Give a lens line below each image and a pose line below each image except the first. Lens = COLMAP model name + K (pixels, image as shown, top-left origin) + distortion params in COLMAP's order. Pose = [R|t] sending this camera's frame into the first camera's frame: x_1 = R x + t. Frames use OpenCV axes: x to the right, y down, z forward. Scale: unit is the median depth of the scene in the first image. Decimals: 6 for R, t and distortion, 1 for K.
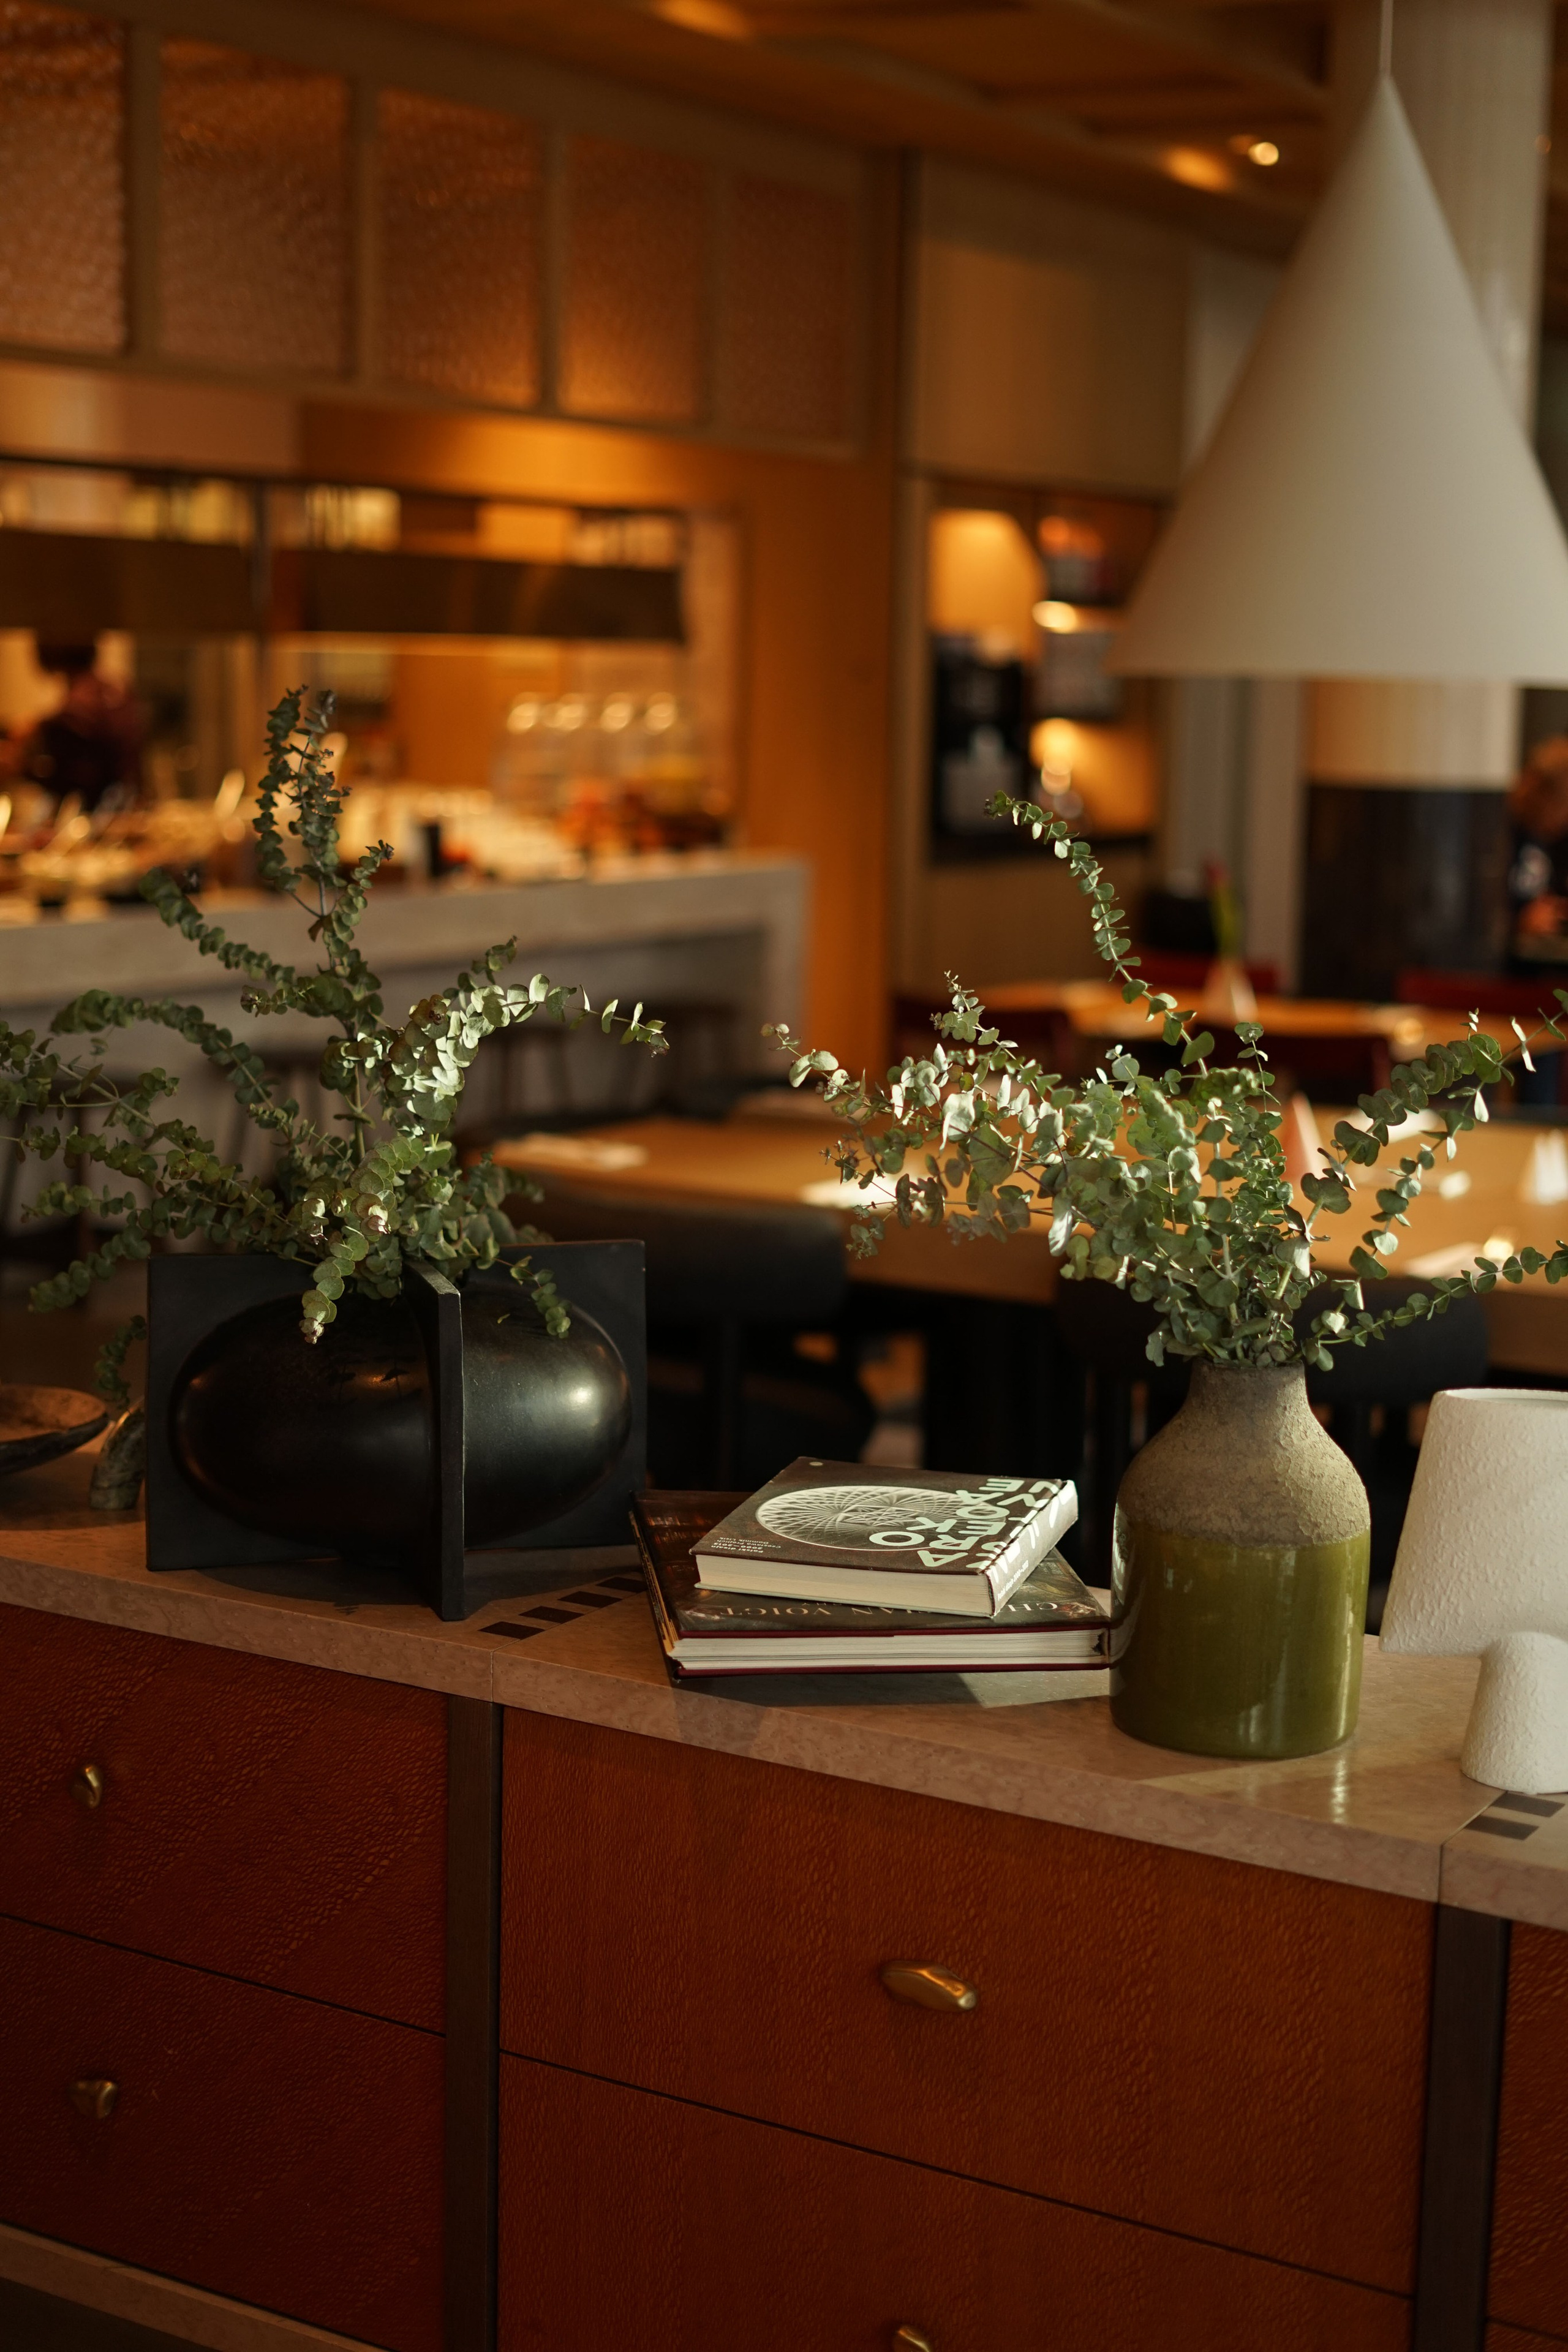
lens RADIAL K [[3484.8, 0, 784.0], [0, 3484.8, 1176.0], [0, 0, 1]] dist [-0.032630, 0.065172]
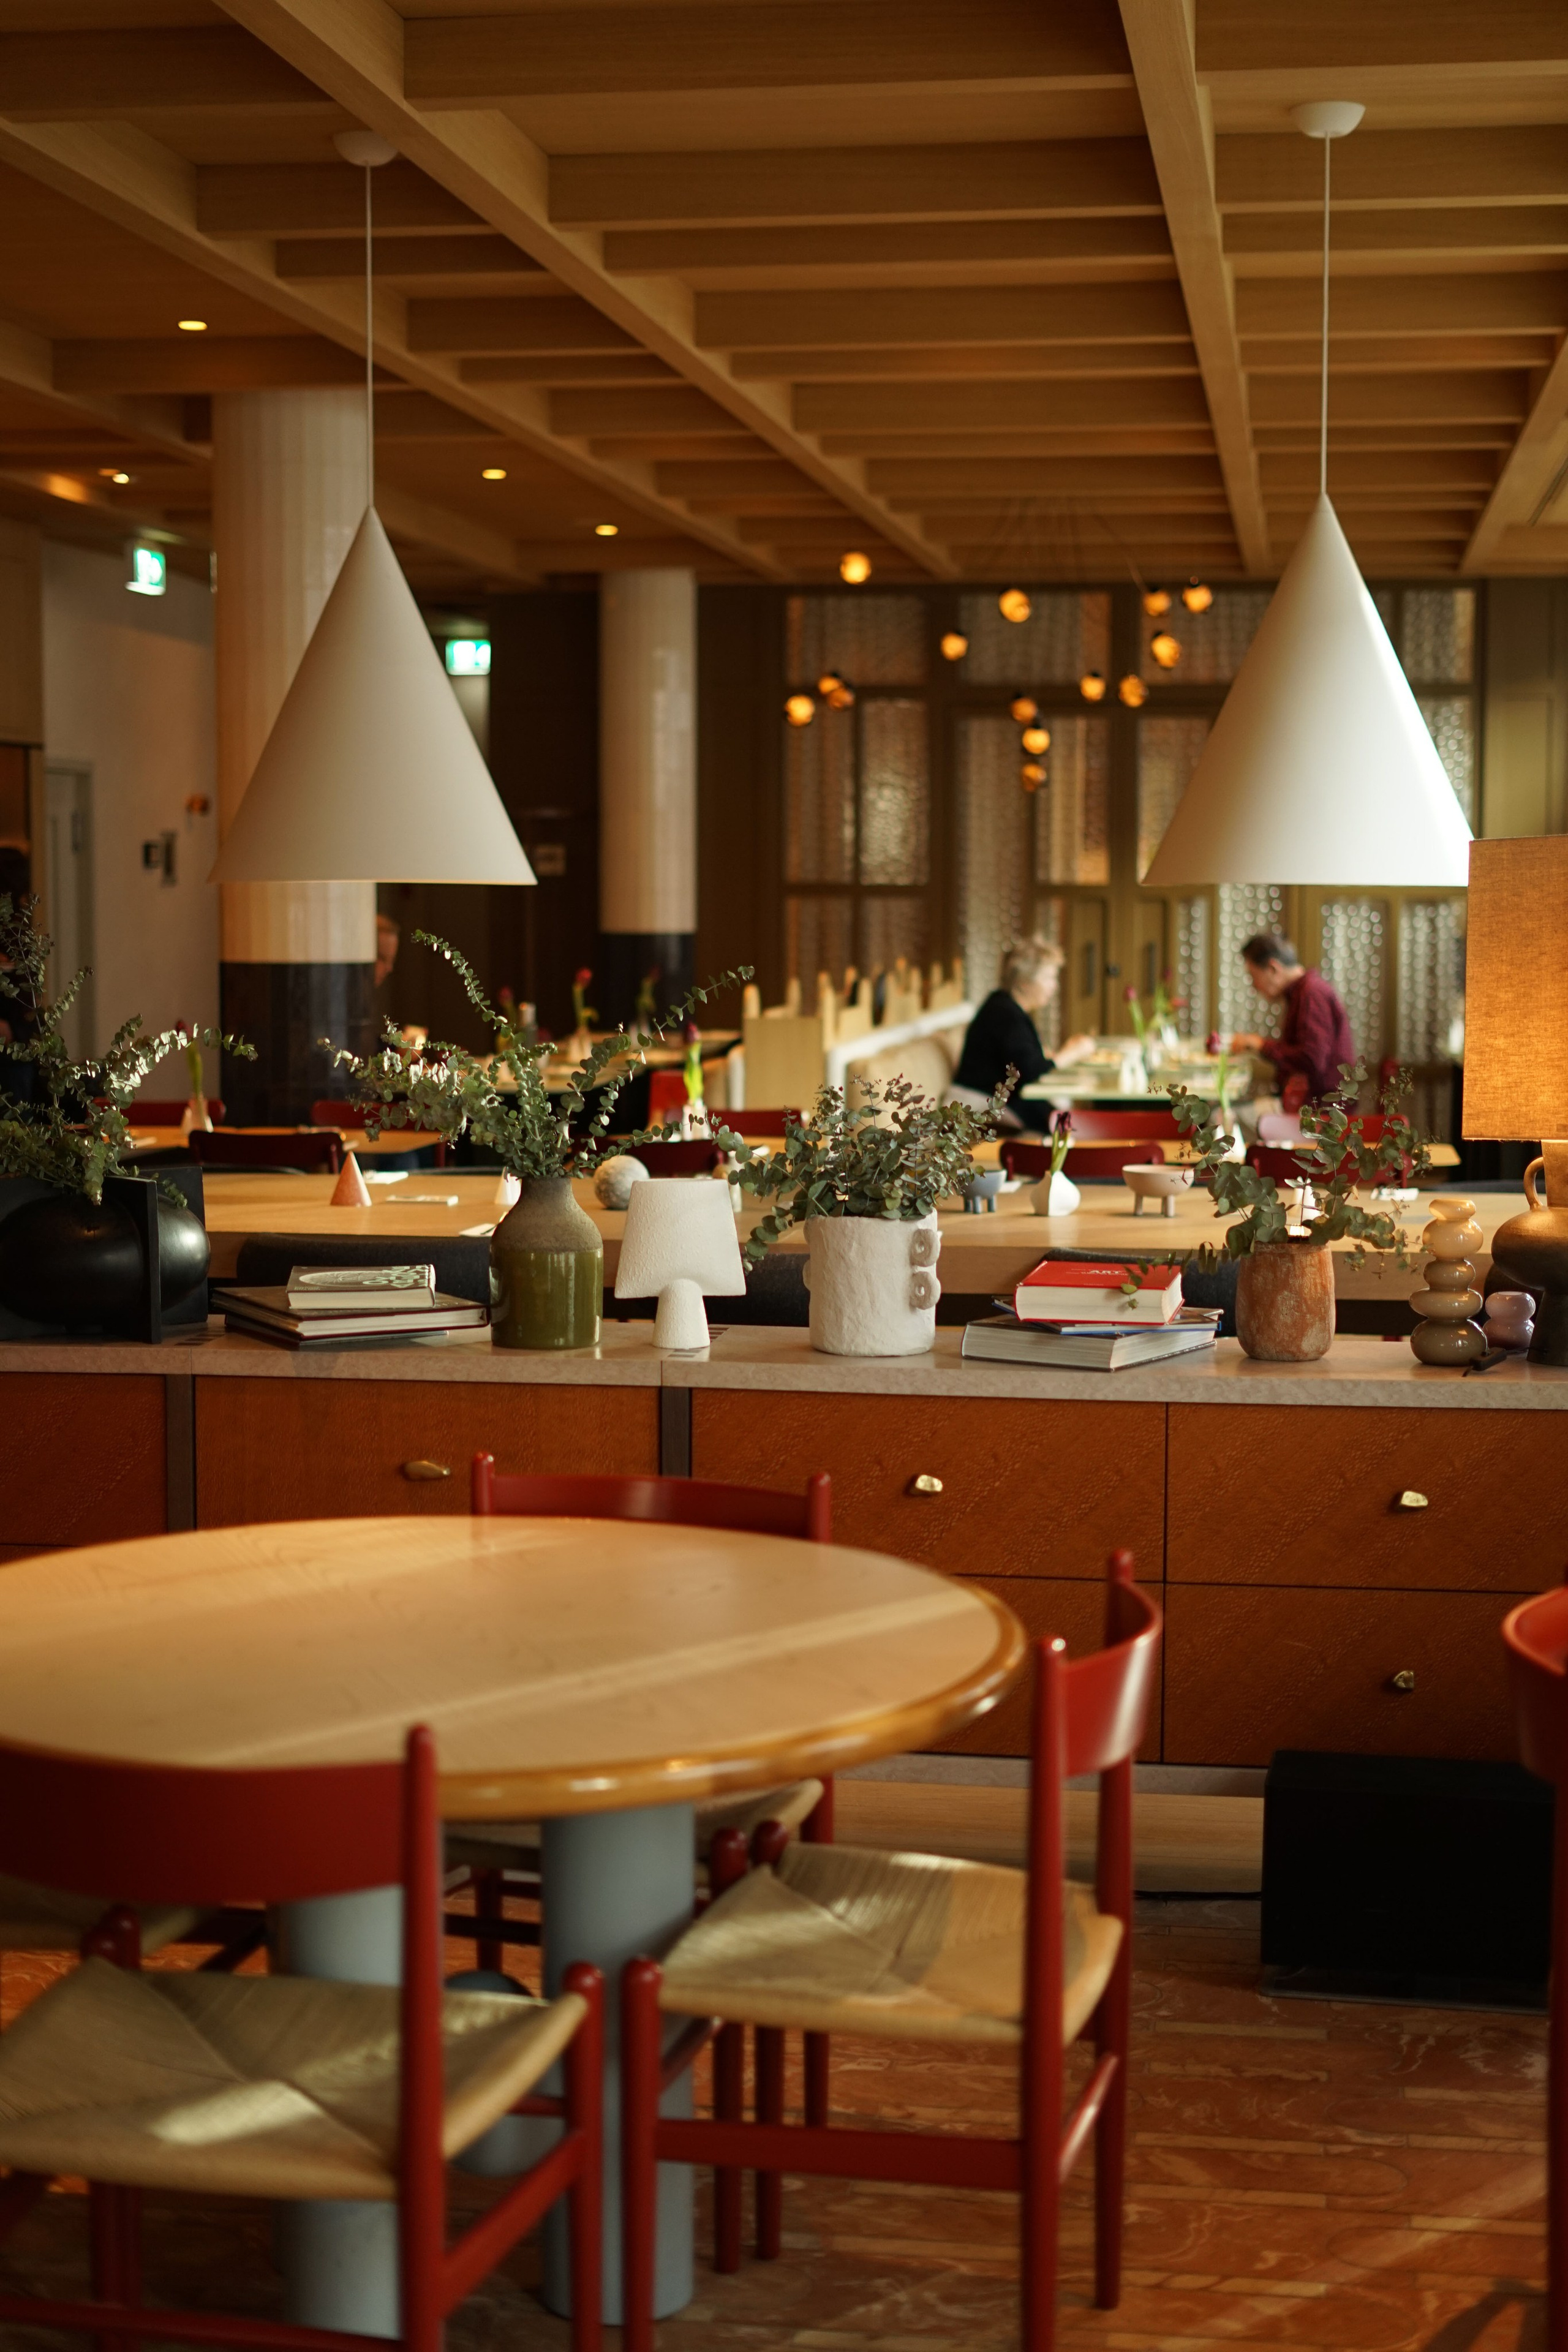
lens RADIAL K [[3416.6, 0, 782.2], [0, 3416.6, 1154.3], [0, 0, 1]] dist [-0.031135, 0.025134]
pose [[0.928323, -0.050757, 0.368295, -0.488081], [0.074354, 0.995970, -0.050156, 0.145425], [-0.364265, 0.073946, 0.928355, -1.005263]]
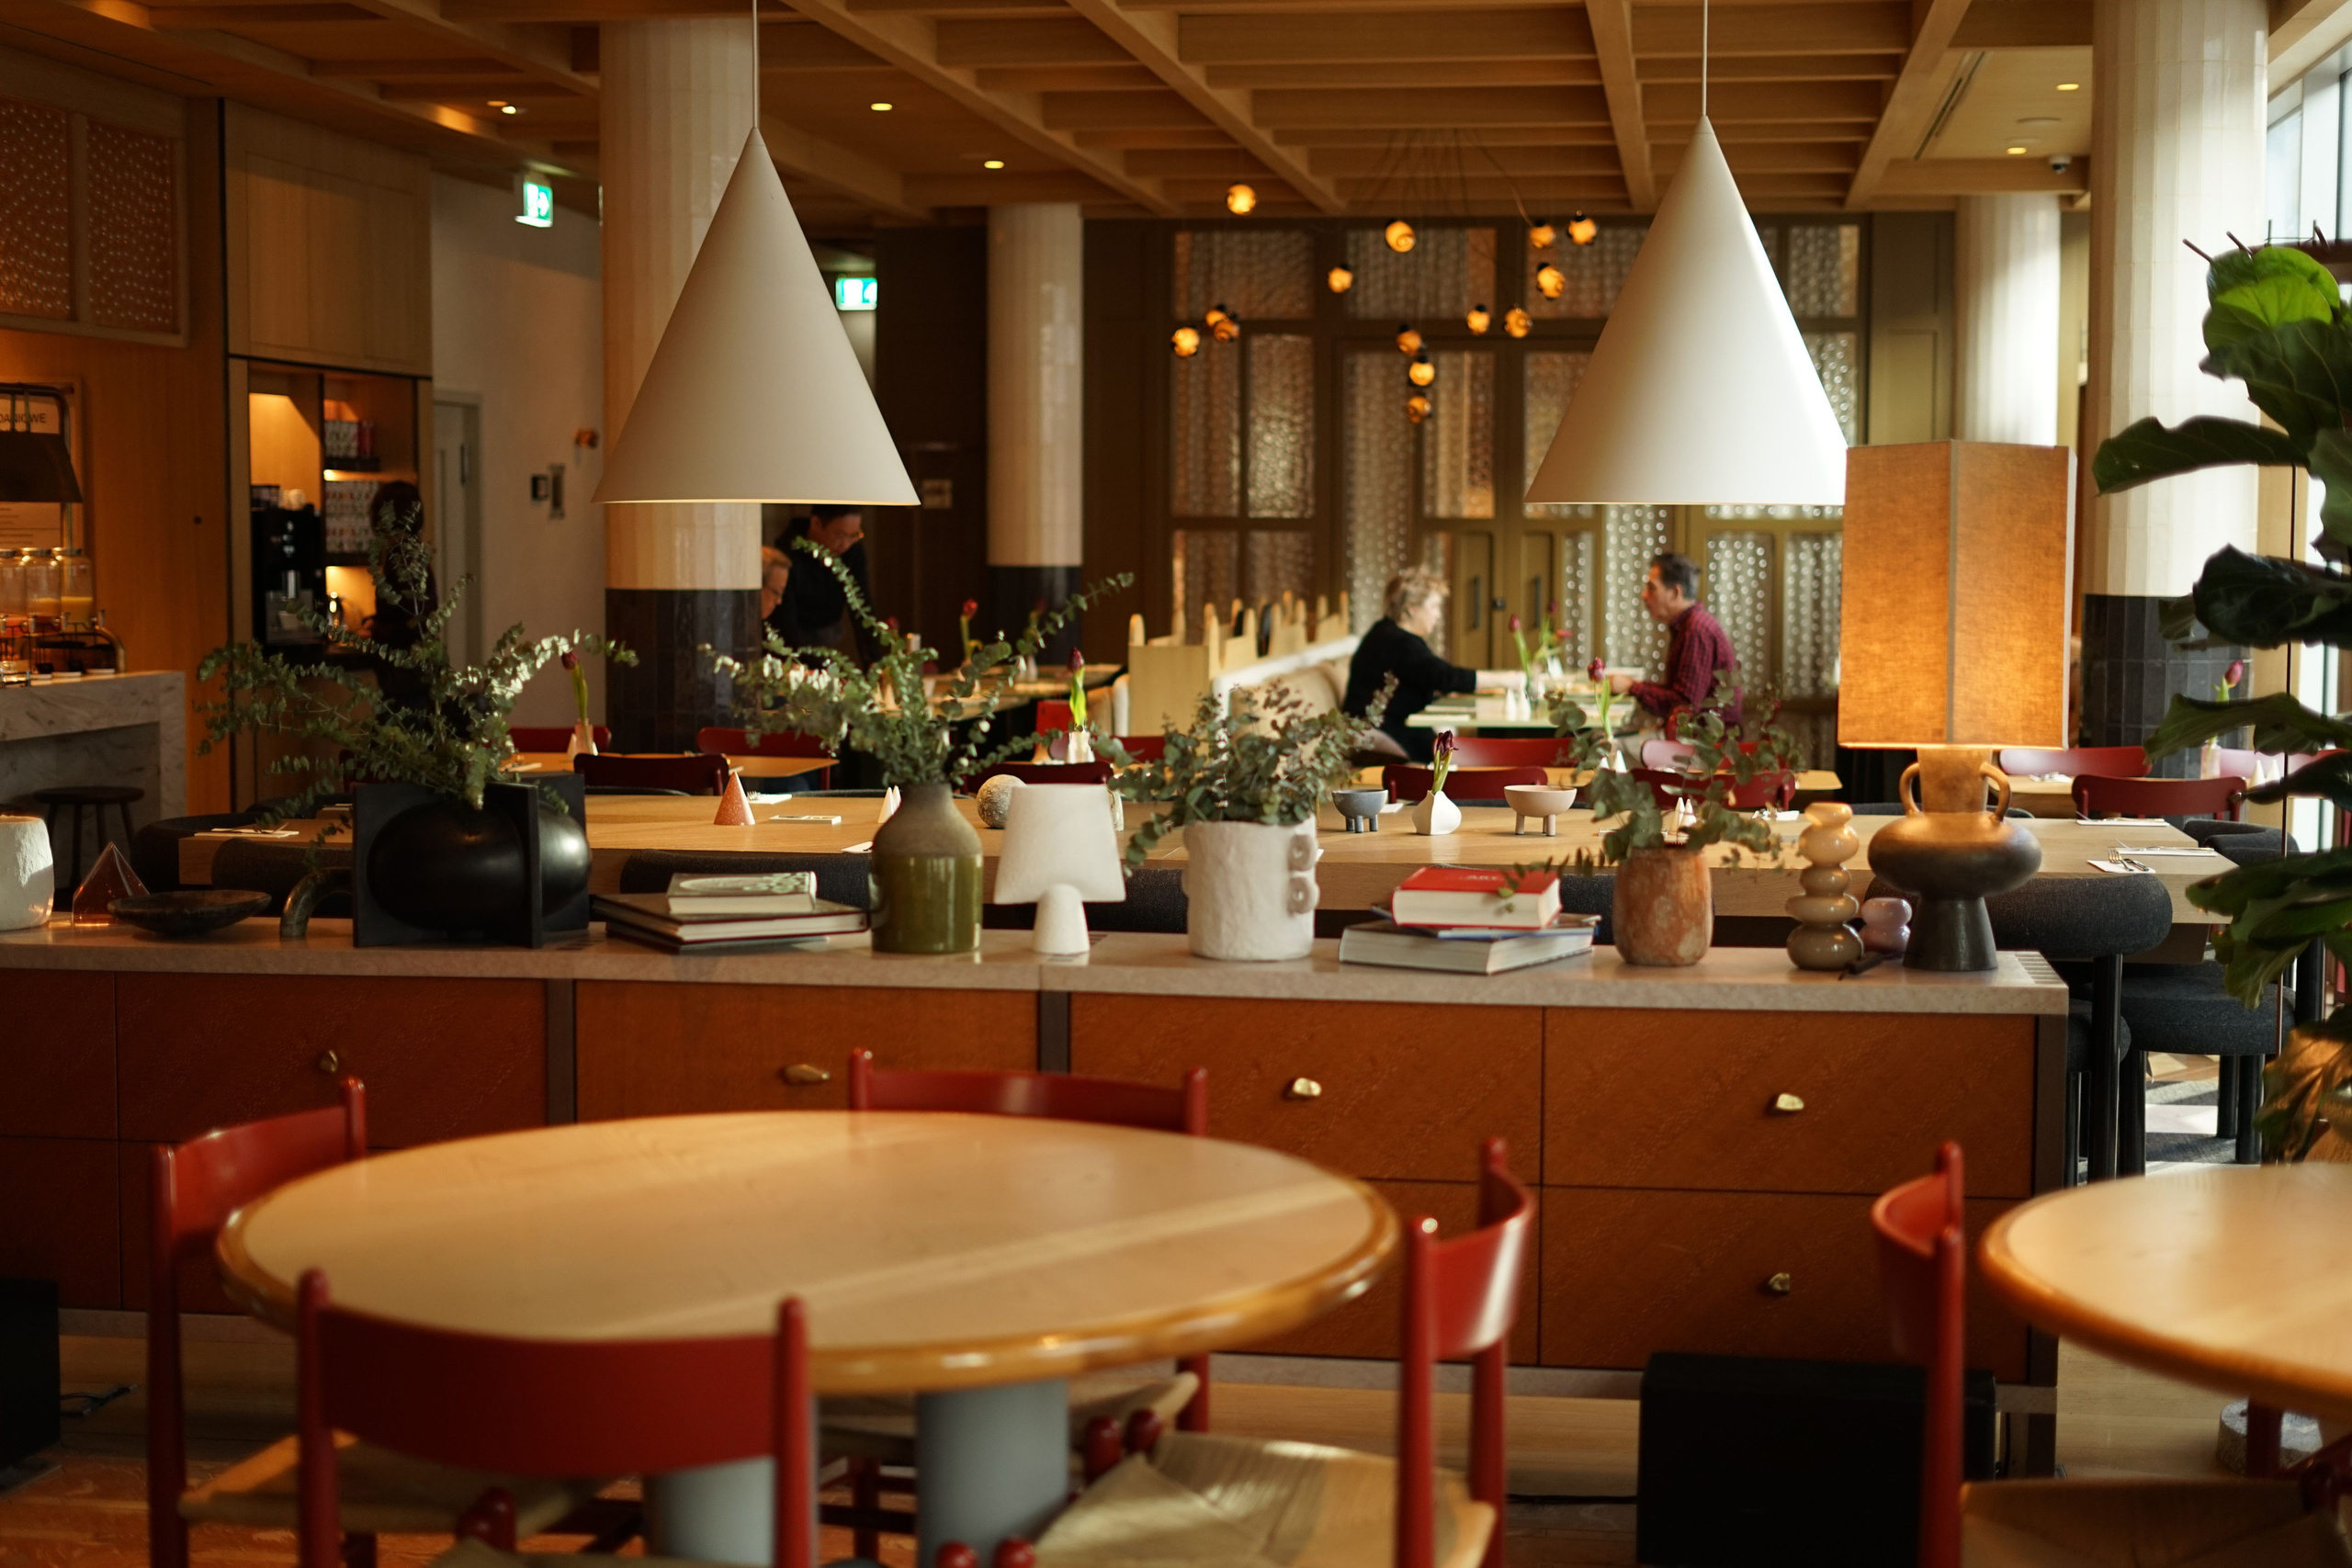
lens RADIAL K [[3416.3, 0, 1176.0], [0, 3416.3, 784.0], [0, 0, 1]] dist [-0.031135, 0.025134]
pose [[0.928012, -0.047707, 0.369483, -0.485765], [0.073230, 0.995778, -0.055357, 0.170634], [-0.365282, 0.078429, 0.927587, -1.012698]]
